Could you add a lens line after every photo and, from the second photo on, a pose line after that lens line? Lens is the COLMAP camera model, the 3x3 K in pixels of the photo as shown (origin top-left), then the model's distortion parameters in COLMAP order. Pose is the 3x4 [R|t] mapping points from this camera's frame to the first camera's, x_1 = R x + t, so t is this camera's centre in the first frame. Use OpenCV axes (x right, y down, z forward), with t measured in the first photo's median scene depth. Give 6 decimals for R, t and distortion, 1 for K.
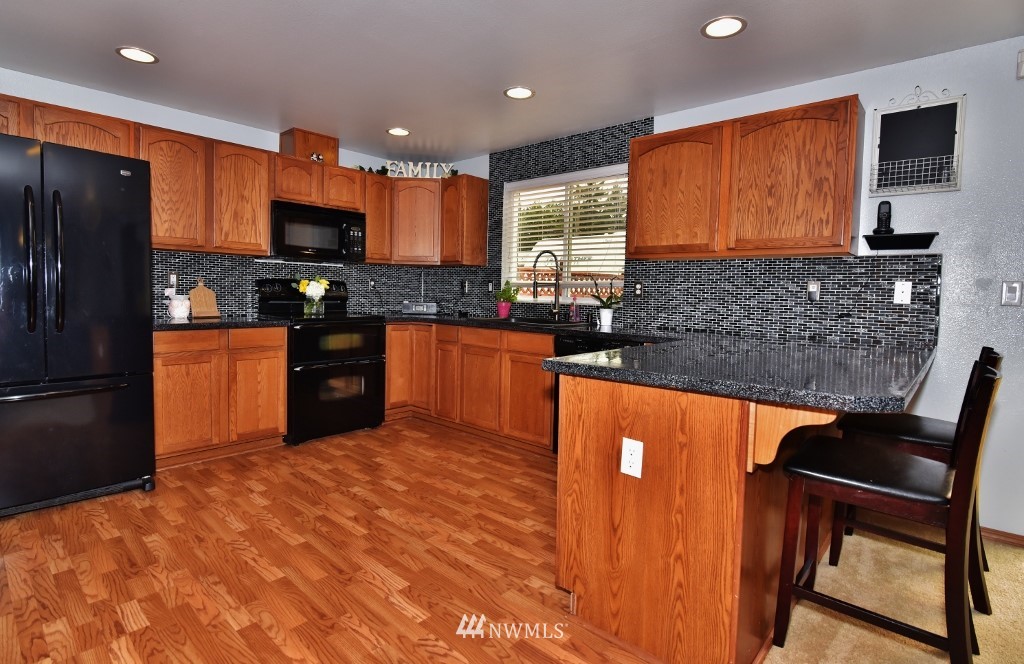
lens RADIAL K [[510.4, 0, 505.9], [0, 510.4, 319.1], [0, 0, 1]] dist [-0.019294, -0.000012]
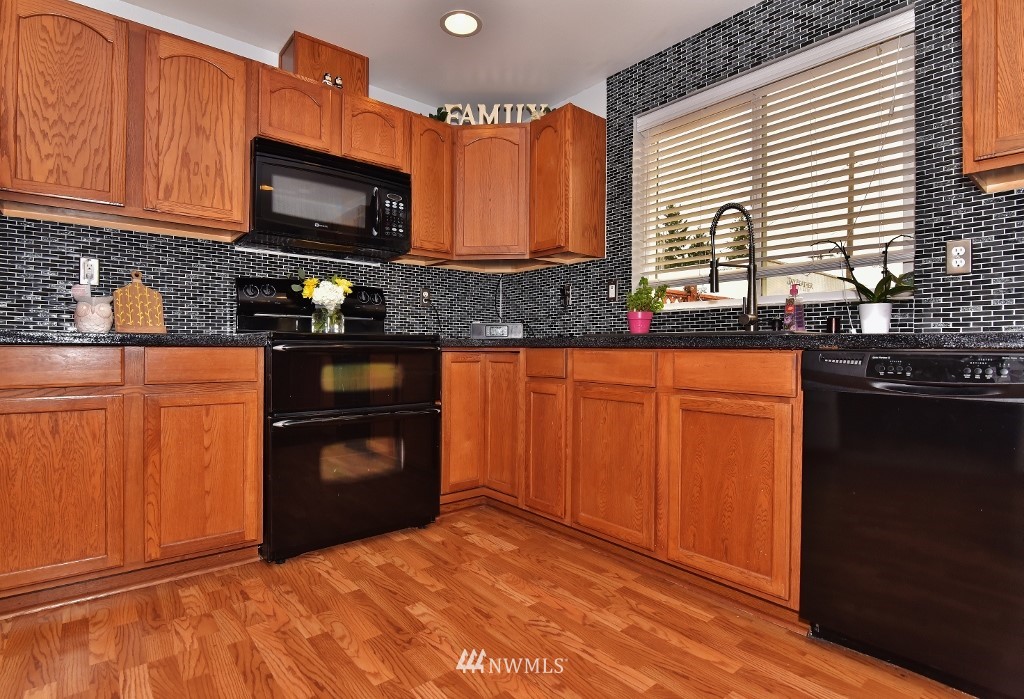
lens RADIAL K [[518.9, 0, 501.6], [0, 518.9, 350.1], [0, 0, 1]] dist [-0.018532, -0.000197]
pose [[0.988068, -0.015322, -0.153257, -0.083258], [0.007382, 0.998607, -0.052249, 0.047433], [0.153844, 0.050494, 0.986804, 0.466404]]
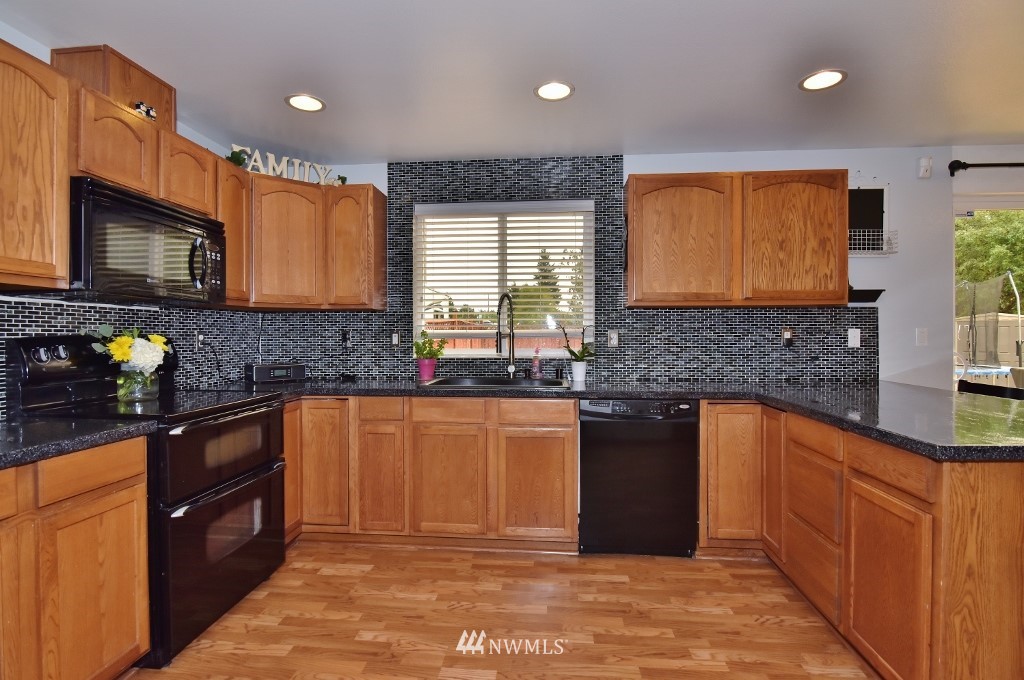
lens RADIAL K [[505.6, 0, 512.0], [0, 505.6, 340.0], [0, 0, 1]] dist [-0.016140, -0.000241]
pose [[0.797643, -0.028469, 0.602458, -0.424004], [0.051679, 0.998438, -0.021241, -0.045794], [-0.600912, 0.048077, 0.797868, 0.378742]]
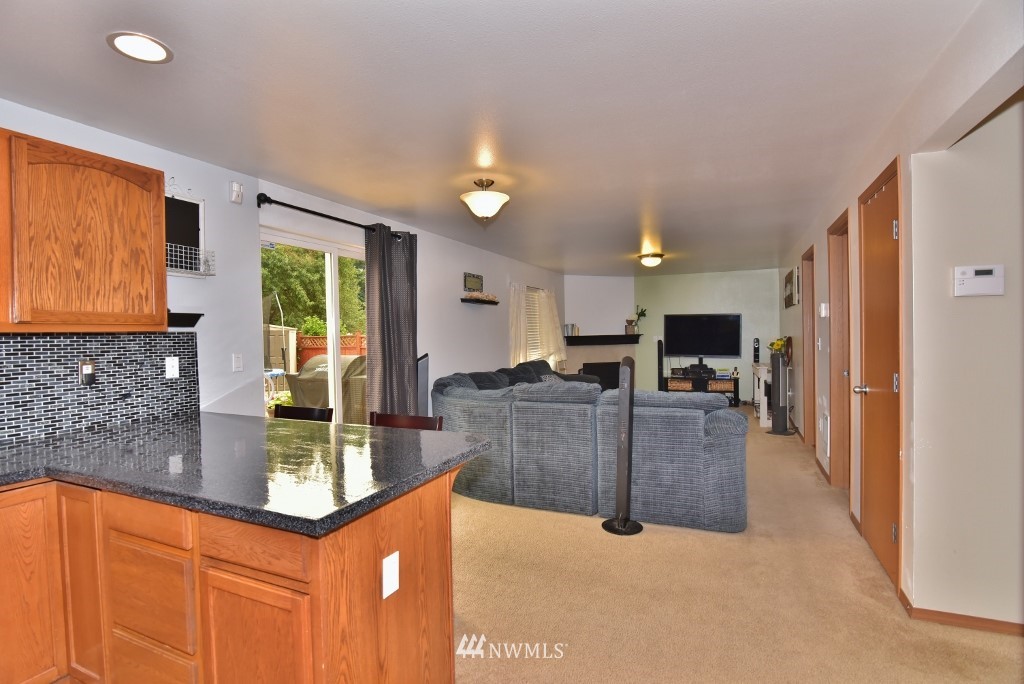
lens RADIAL K [[502.6, 0, 506.1], [0, 502.6, 344.4], [0, 0, 1]] dist [-0.023888, 0.000461]
pose [[-0.303189, -0.035953, 0.952252, -0.297793], [0.061564, 0.996461, 0.057223, -0.083589], [-0.950940, 0.075974, -0.299903, 0.457603]]
